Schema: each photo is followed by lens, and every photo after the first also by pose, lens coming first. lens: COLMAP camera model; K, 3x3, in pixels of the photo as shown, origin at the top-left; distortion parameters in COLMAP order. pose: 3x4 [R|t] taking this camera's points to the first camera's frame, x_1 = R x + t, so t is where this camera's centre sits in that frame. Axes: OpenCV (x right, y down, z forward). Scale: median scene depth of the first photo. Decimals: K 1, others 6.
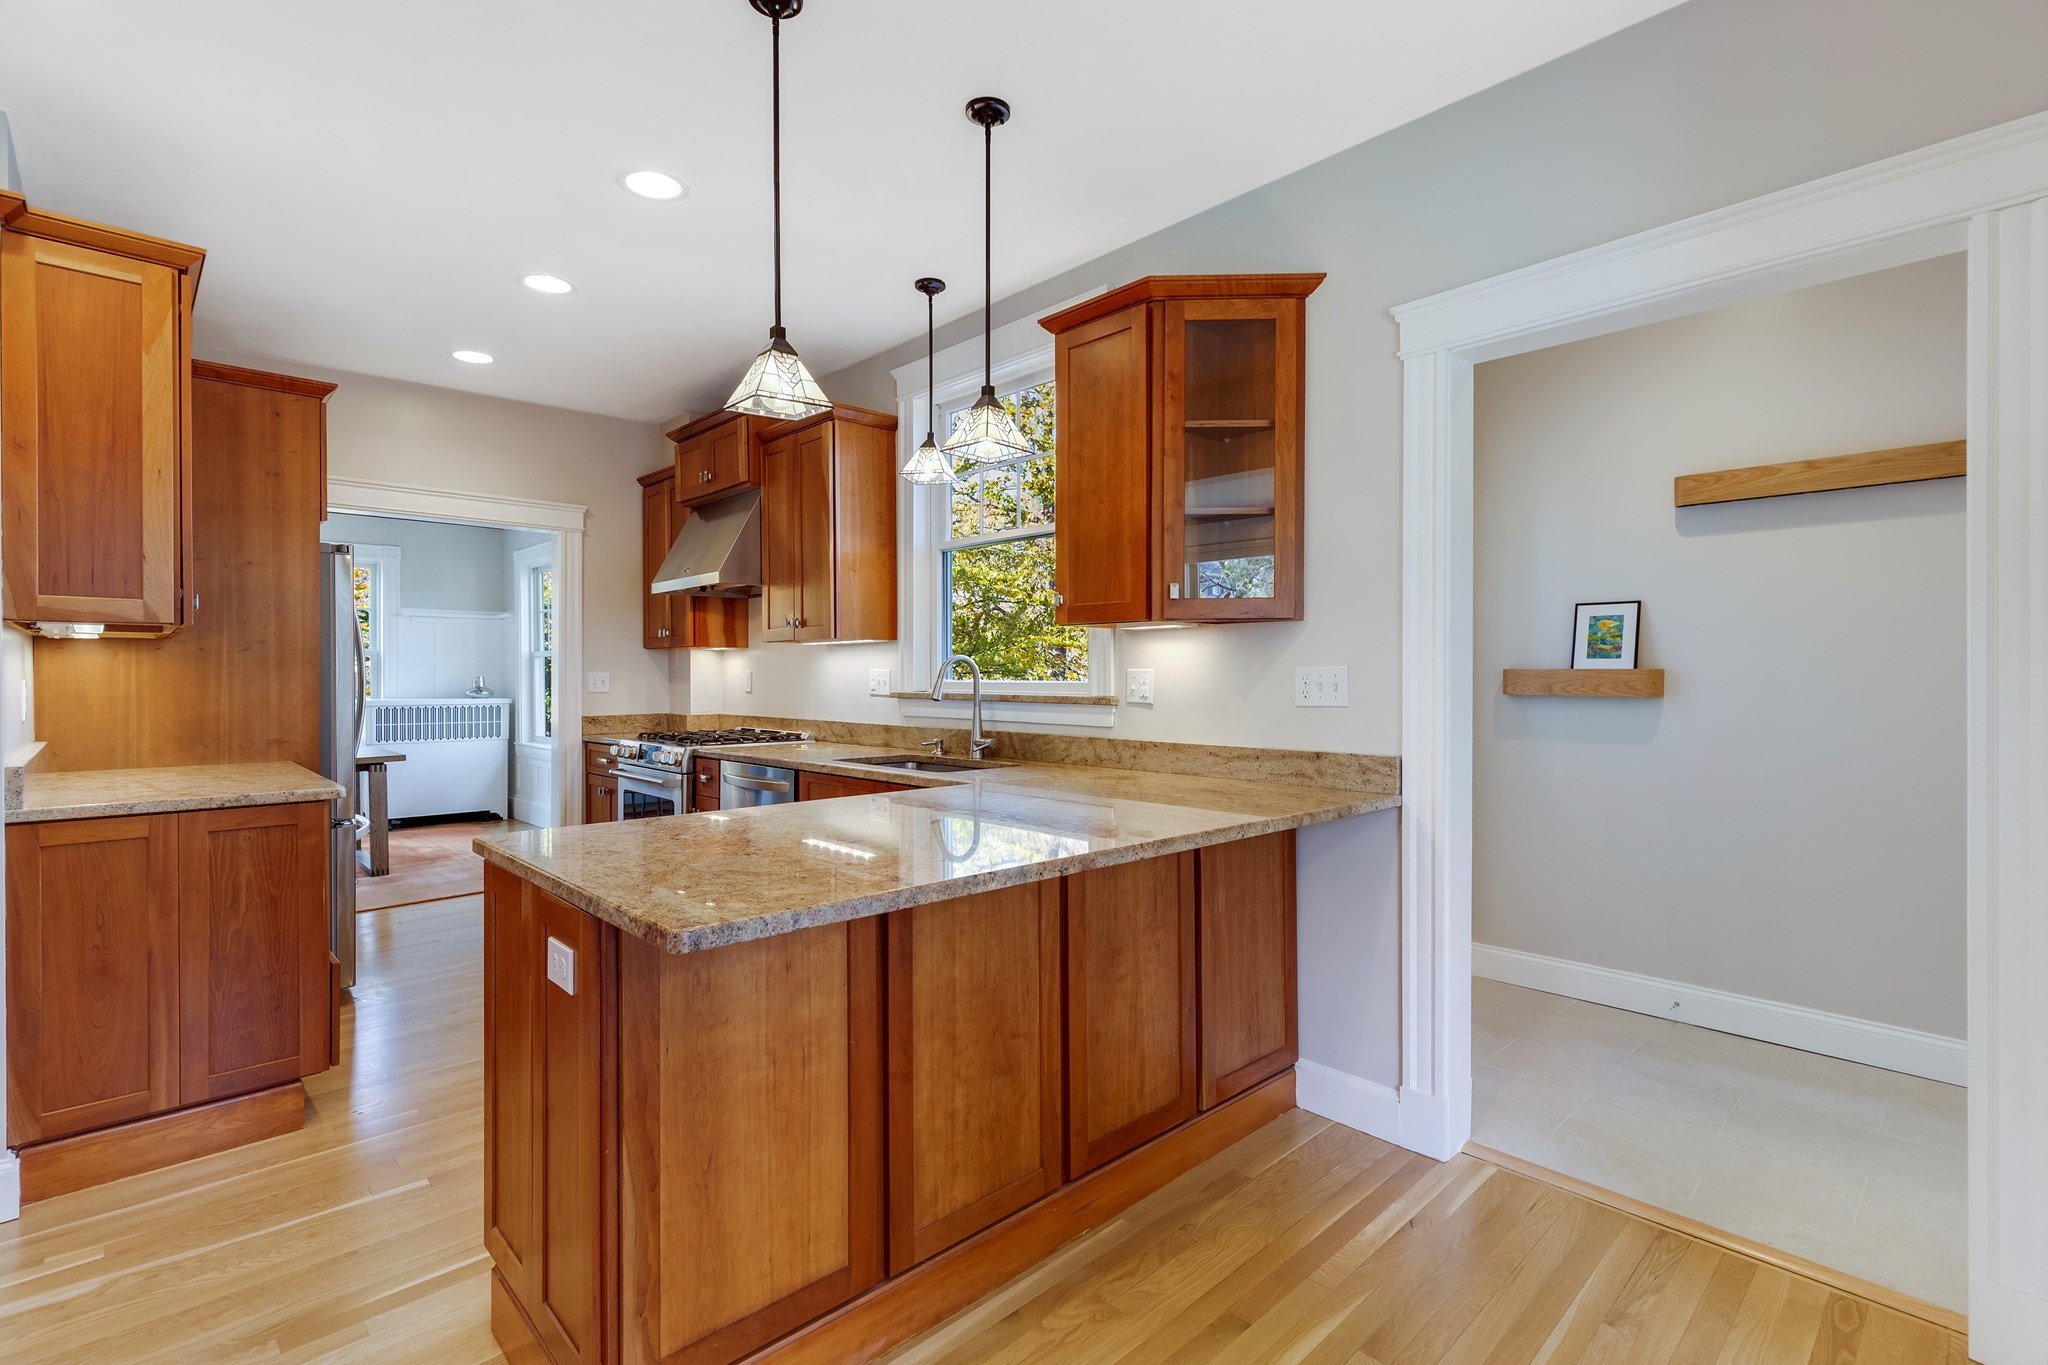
lens RADIAL K [[950.5, 0, 1042.9], [0, 950.5, 675.7], [0, 0, 1]] dist [0.003074, 0.001065]
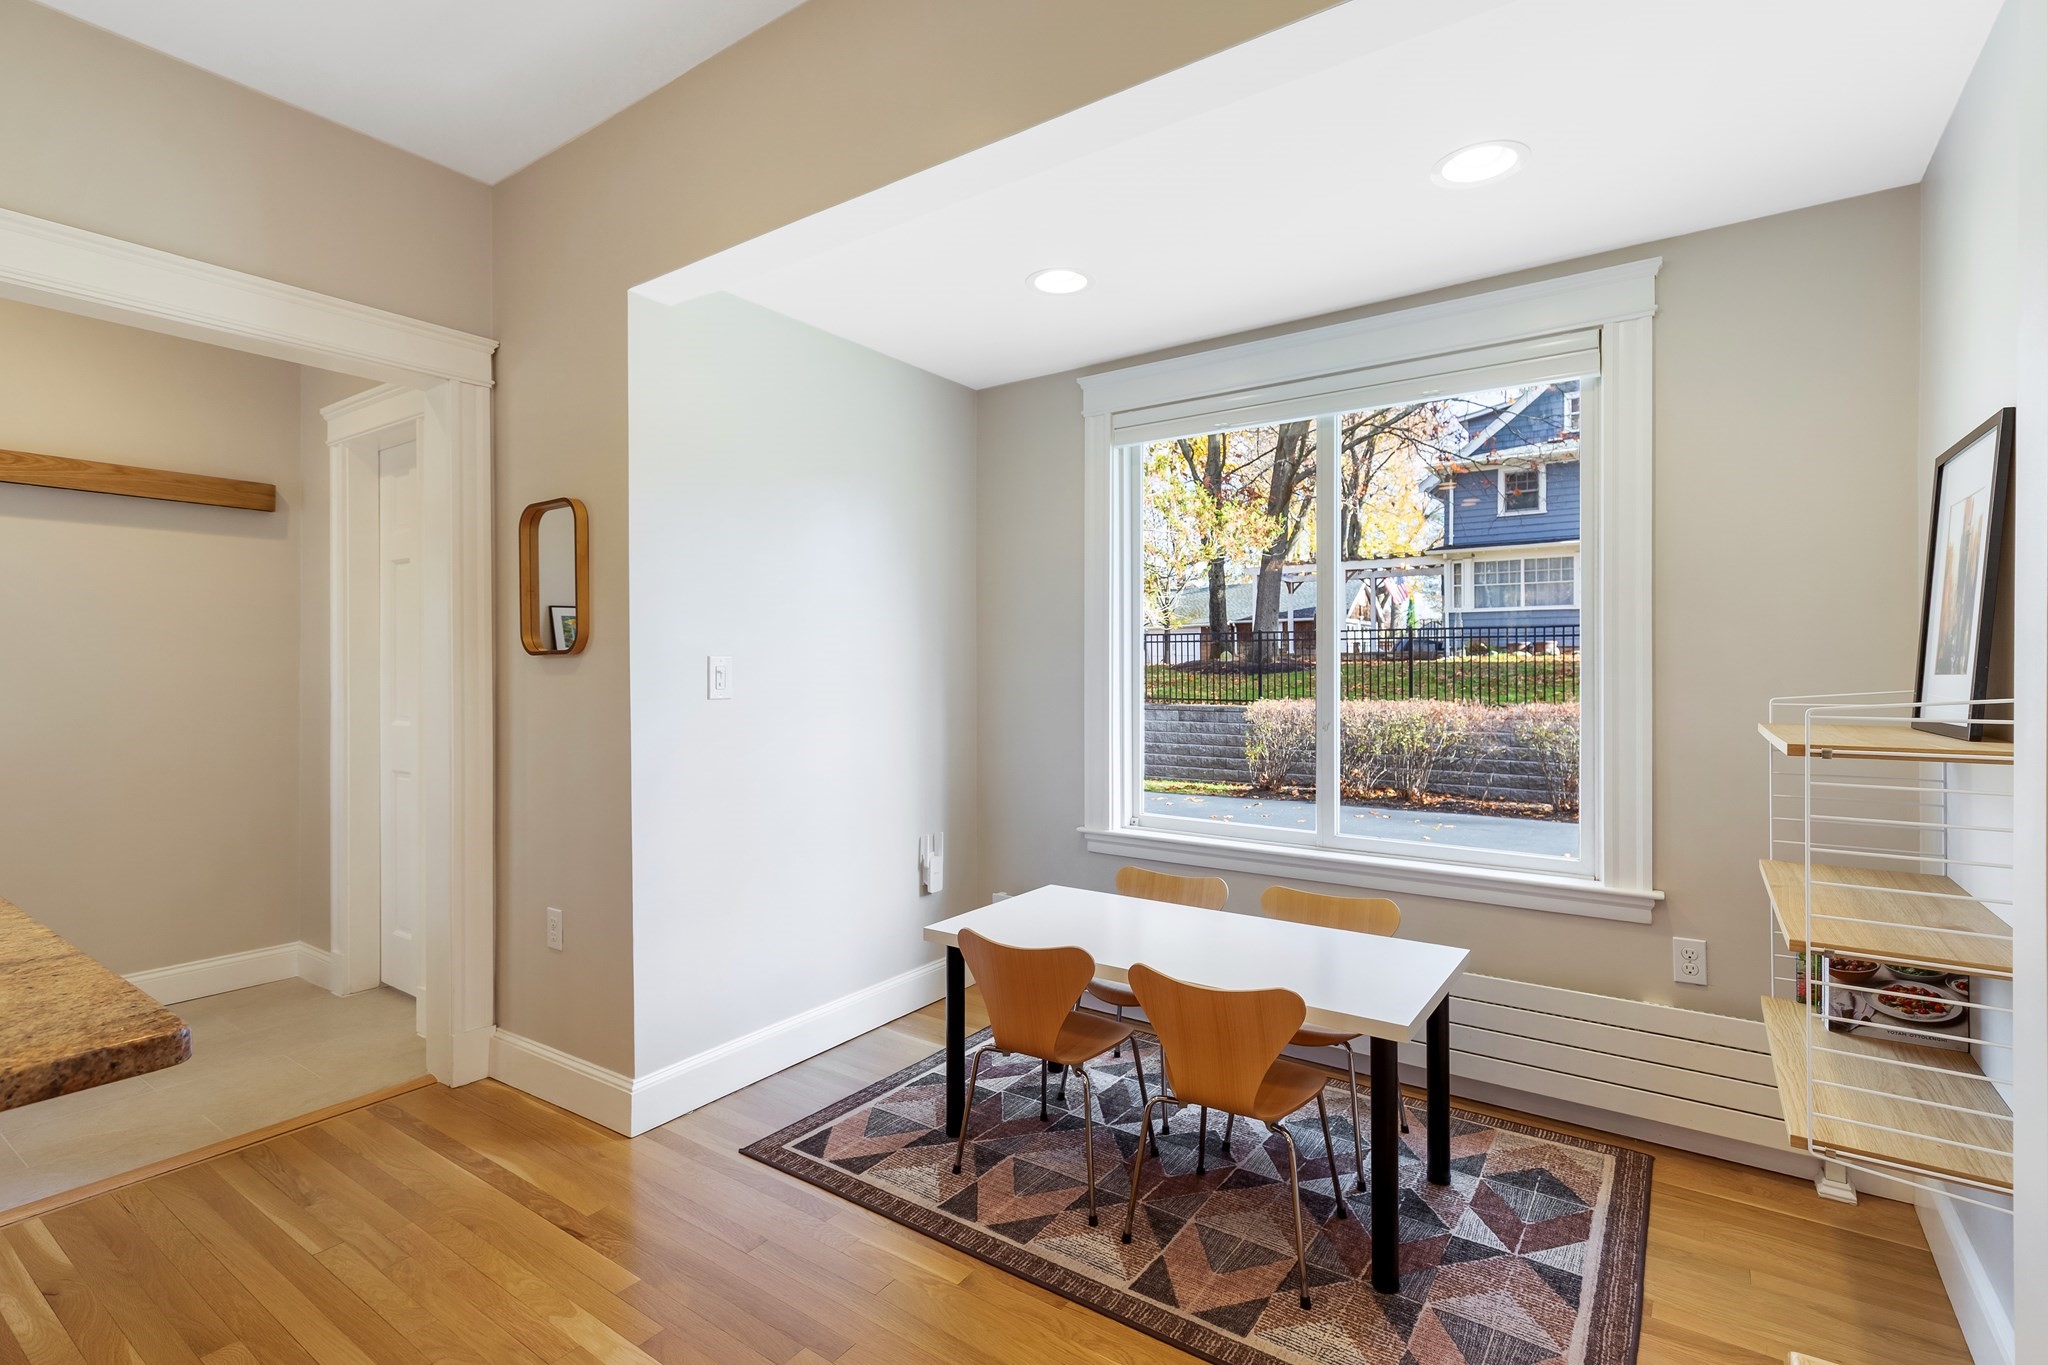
lens RADIAL K [[950.5, 0, 1021.8], [0, 950.5, 673.0], [0, 0, 1]] dist [0.003074, 0.001065]
pose [[-0.189565, -0.008398, 0.981832, -0.507213], [0.007989, 0.999917, 0.010096, 0.006689], [-0.981836, 0.009758, -0.189483, 0.235372]]
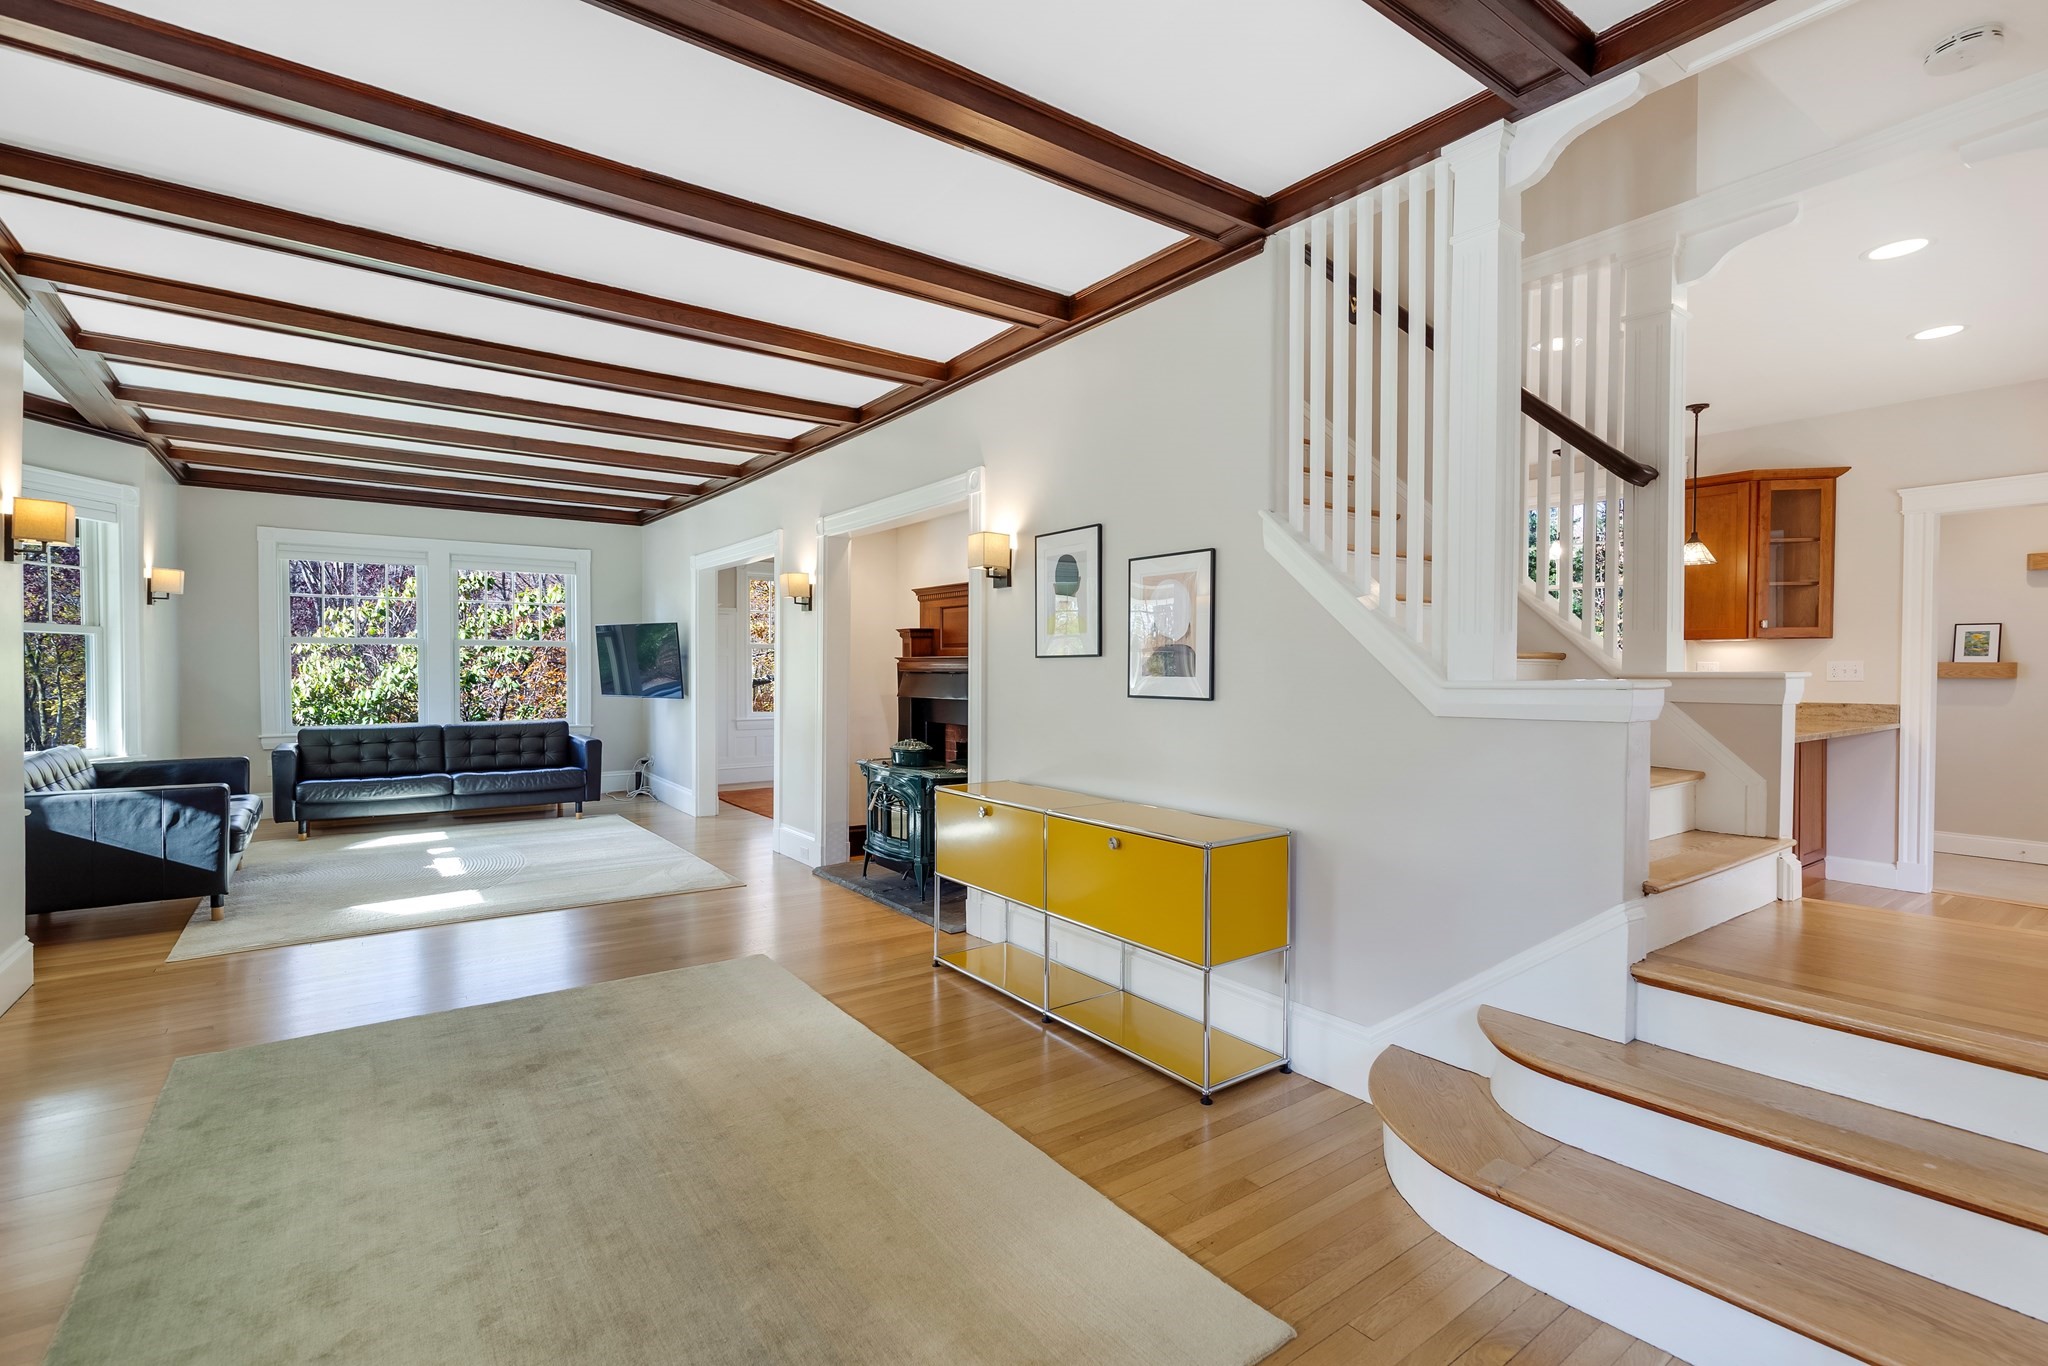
lens RADIAL K [[950.5, 0, 1033.9], [0, 950.5, 680.3], [0, 0, 1]] dist [0.003074, 0.001065]
pose [[0.991428, 0.001830, -0.130645, -1.142932], [-0.000069, 0.999909, 0.013486, 0.003359], [0.130658, -0.013361, 0.991338, -1.225943]]
